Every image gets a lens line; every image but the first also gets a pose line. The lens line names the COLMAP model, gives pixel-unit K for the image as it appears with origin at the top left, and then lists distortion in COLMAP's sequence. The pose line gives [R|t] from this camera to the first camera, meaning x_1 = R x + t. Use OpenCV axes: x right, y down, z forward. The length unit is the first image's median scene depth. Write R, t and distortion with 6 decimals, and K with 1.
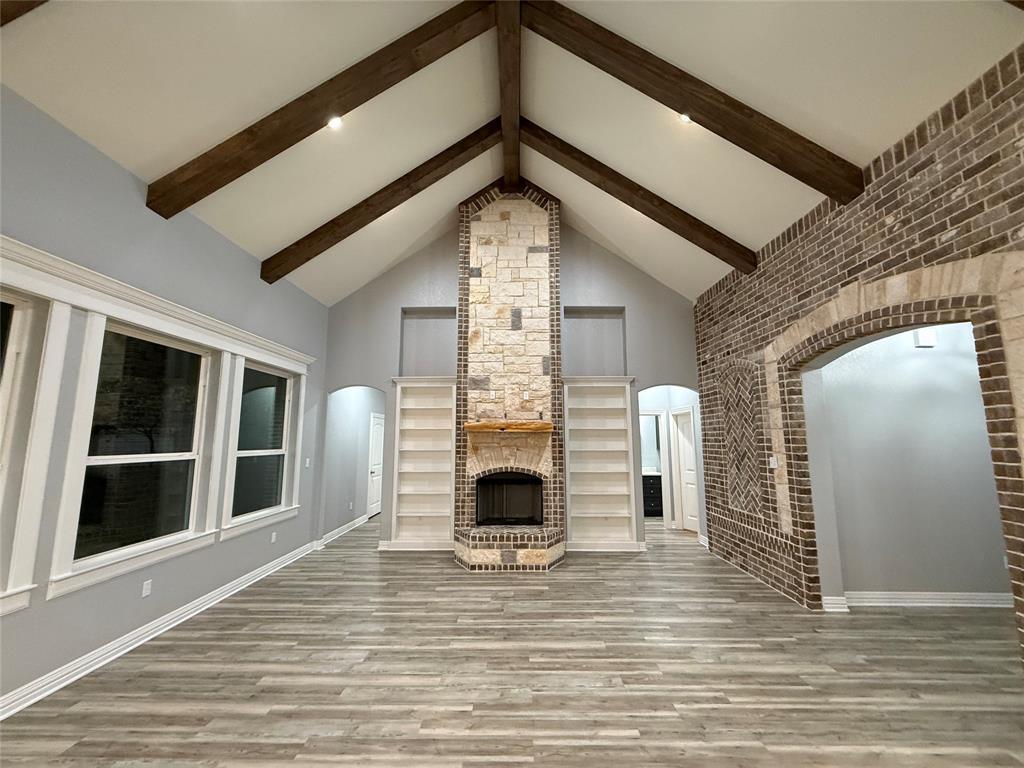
lens RADIAL K [[405.7, 0, 510.5], [0, 405.7, 384.1], [0, 0, 1]] dist [-0.000069, 0.000046]
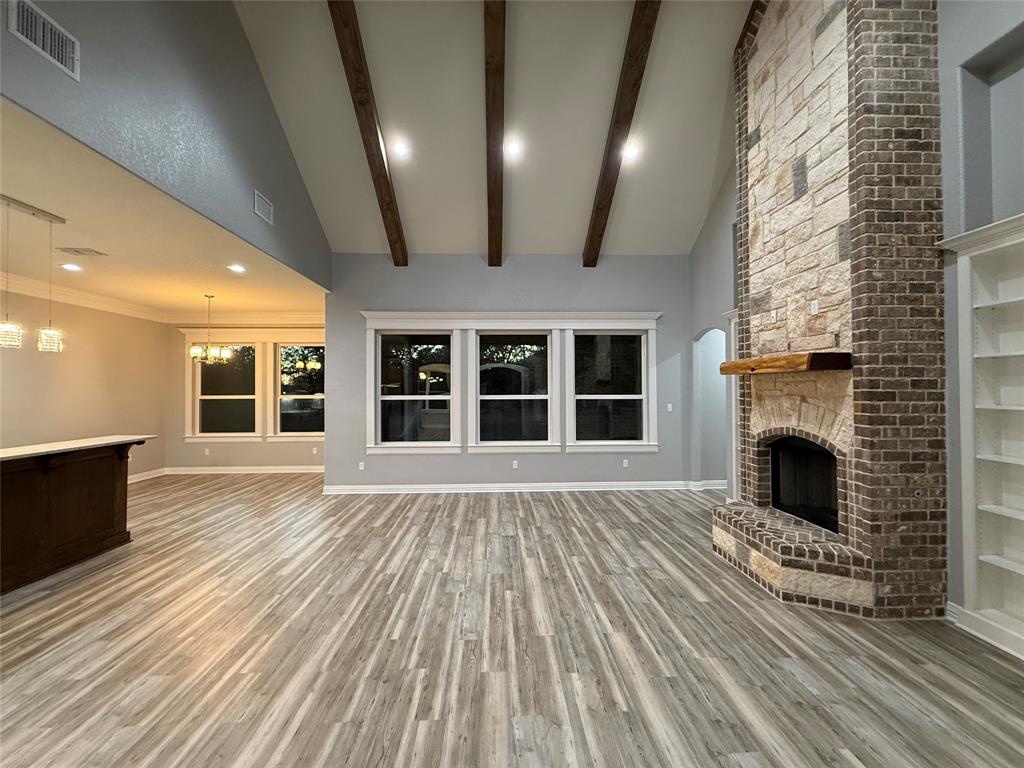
lens RADIAL K [[405.7, 0, 510.5], [0, 405.7, 384.1], [0, 0, 1]] dist [-0.000069, 0.000046]
pose [[0.053386, -0.012430, -0.998497, 0.768561], [0.139595, 0.990197, -0.004863, 0.102738], [0.988769, -0.139125, 0.054598, 0.704575]]
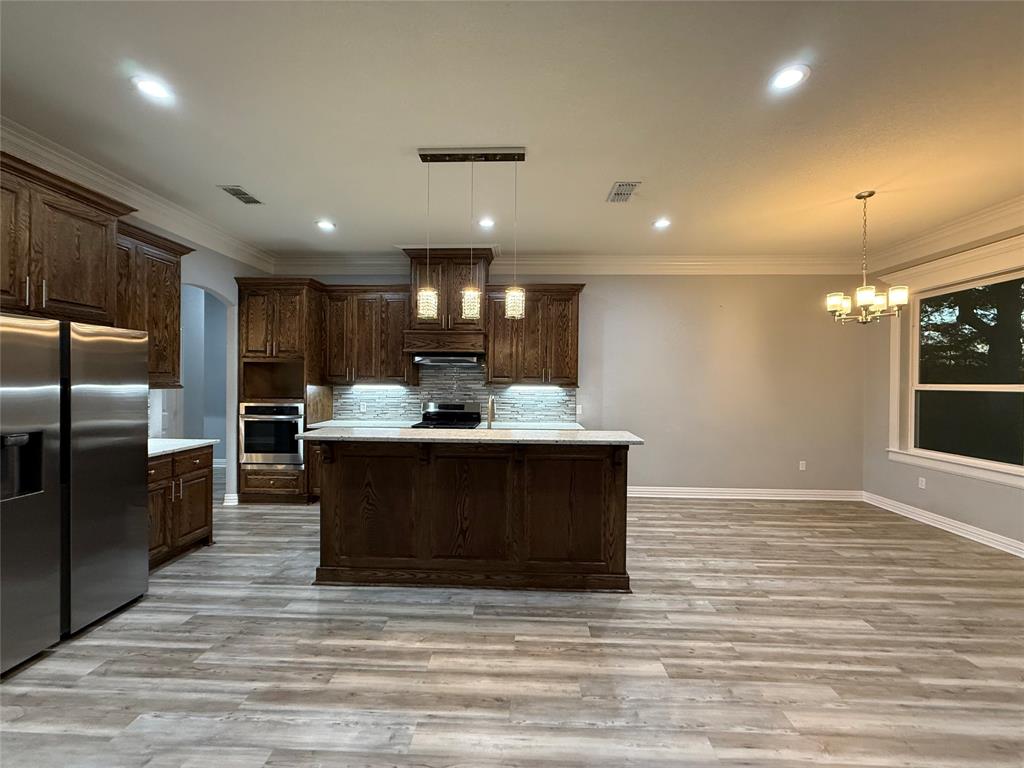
lens RADIAL K [[405.7, 0, 510.5], [0, 405.7, 384.1], [0, 0, 1]] dist [-0.000069, 0.000046]
pose [[-0.999756, -0.007555, 0.020766, -0.083207], [-0.010187, 0.991496, -0.129736, 0.099335], [-0.019609, -0.129916, -0.991331, 0.495122]]
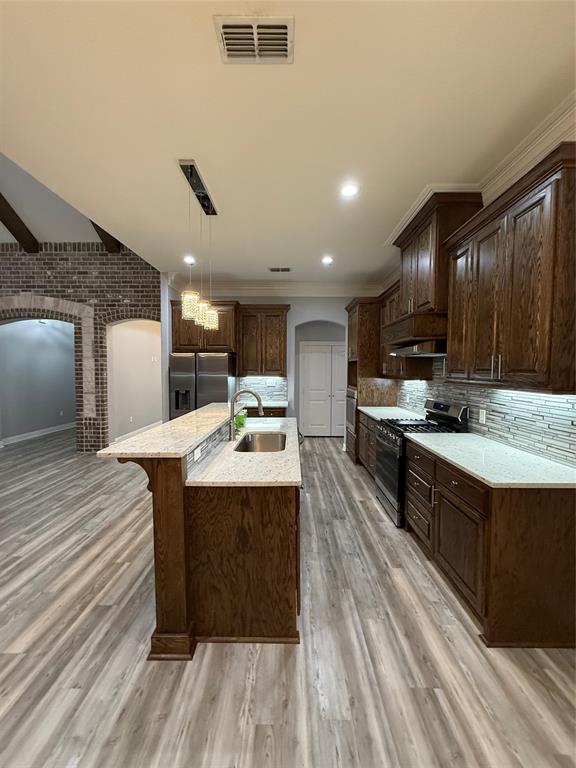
lens RADIAL K [[304.3, 0, 288.3], [0, 304.3, 383.0], [0, 0, 1]] dist [-0.000069, 0.000046]
pose [[-0.009565, -0.044521, 0.998963, -0.624358], [-0.139881, 0.989245, 0.042749, -0.025920], [-0.990122, -0.139327, -0.015690, -0.317461]]
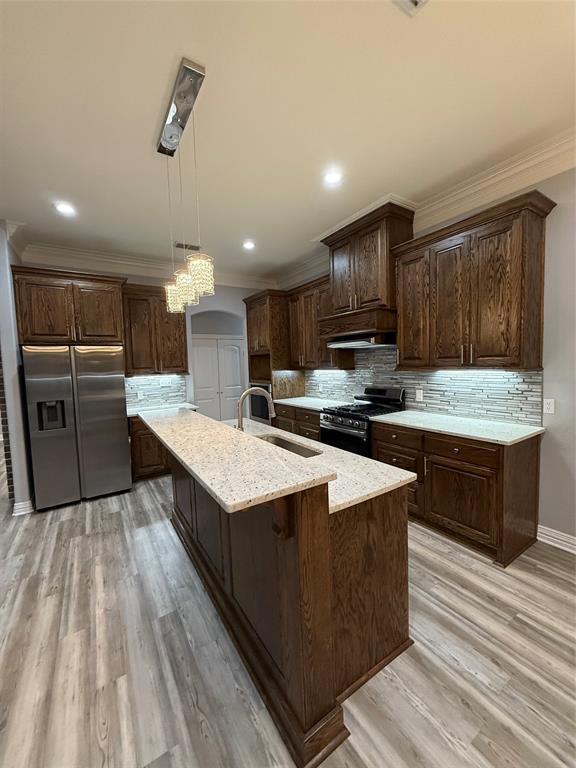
lens RADIAL K [[304.3, 0, 288.3], [0, 304.3, 383.0], [0, 0, 1]] dist [-0.000069, 0.000046]
pose [[-0.554691, -0.036996, 0.831234, -0.463592], [-0.081156, 0.996653, -0.009798, 0.016096], [-0.828089, -0.072895, -0.555837, -0.022015]]
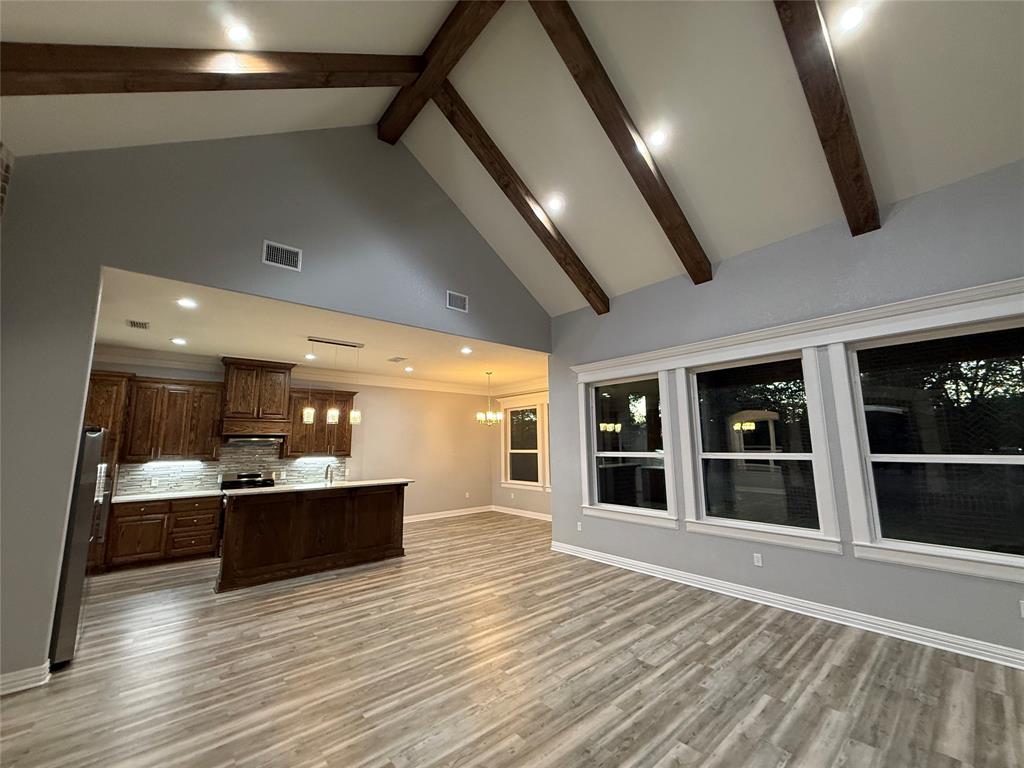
lens RADIAL K [[405.7, 0, 510.5], [0, 405.7, 384.1], [0, 0, 1]] dist [-0.000069, 0.000046]
pose [[-0.750103, -0.088802, -0.655331, 0.421391], [0.101890, 0.963593, -0.247199, 0.160636], [0.653424, -0.252197, -0.713746, 1.167809]]
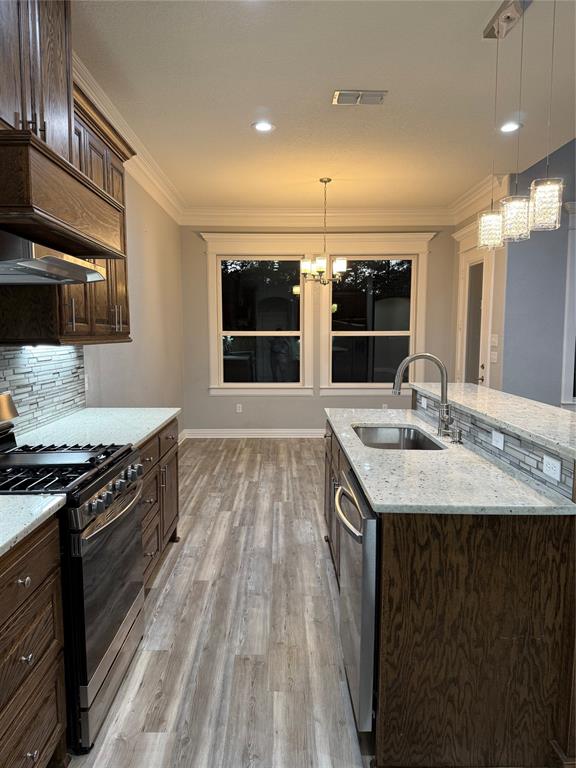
lens RADIAL K [[533.4, 0, 288.0], [0, 533.4, 384.0], [0, 0, 1]] dist [0.079600, -0.123125]
pose [[0.027264, 0.099883, -0.994626, 0.610839], [0.131004, 0.986057, 0.102614, -0.029992], [0.991007, -0.133098, 0.013799, -0.422857]]
